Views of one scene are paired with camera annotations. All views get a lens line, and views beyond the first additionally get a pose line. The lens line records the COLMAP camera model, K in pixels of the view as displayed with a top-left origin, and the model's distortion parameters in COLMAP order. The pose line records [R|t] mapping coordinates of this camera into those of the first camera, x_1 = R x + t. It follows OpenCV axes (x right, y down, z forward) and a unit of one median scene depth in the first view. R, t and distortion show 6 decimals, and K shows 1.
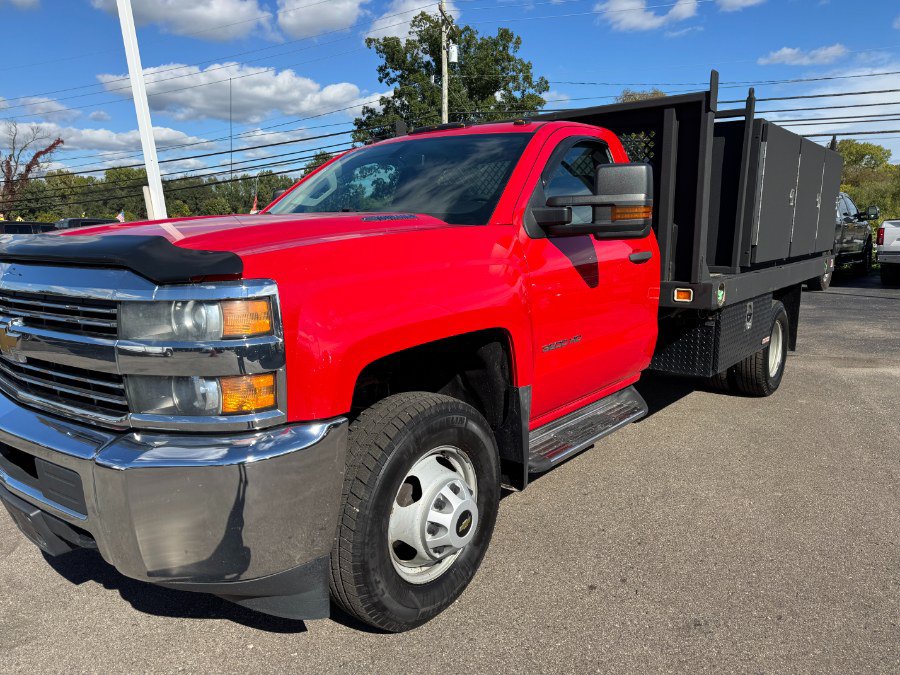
lens RADIAL K [[659.6, 0, 451.1], [0, 659.6, 339.1], [0, 0, 1]] dist [0.038055, -0.031547]
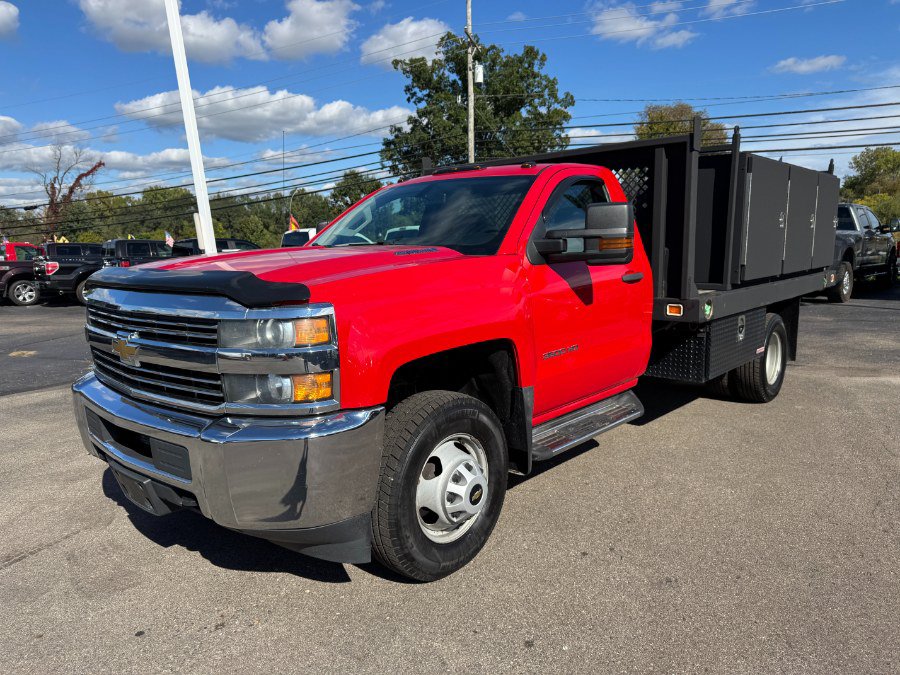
lens RADIAL K [[659.6, 0, 450.3], [0, 659.6, 338.6], [0, 0, 1]] dist [0.038055, -0.031547]
pose [[0.999063, -0.004408, -0.043058, 0.013904], [0.003479, 0.999760, -0.021630, 0.005243], [0.043143, 0.021460, 0.998838, -0.138513]]
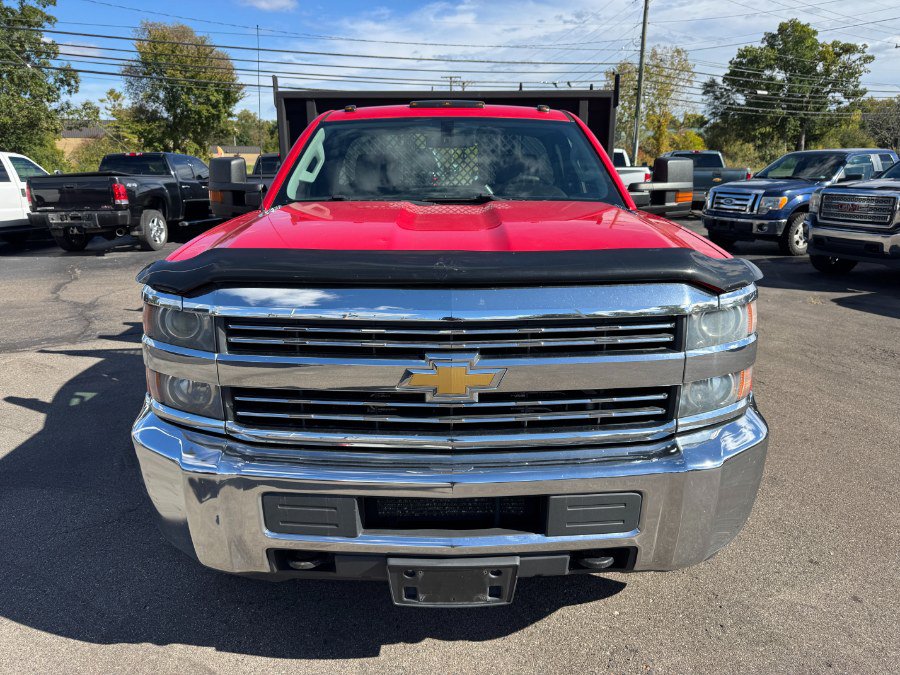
lens RADIAL K [[659.6, 0, 473.9], [0, 659.6, 341.3], [0, 0, 1]] dist [0.038055, -0.031547]
pose [[0.758447, -0.158192, 0.632245, -0.590306], [0.106370, 0.987133, 0.119385, -0.073256], [-0.642996, -0.023295, 0.765515, 0.174045]]
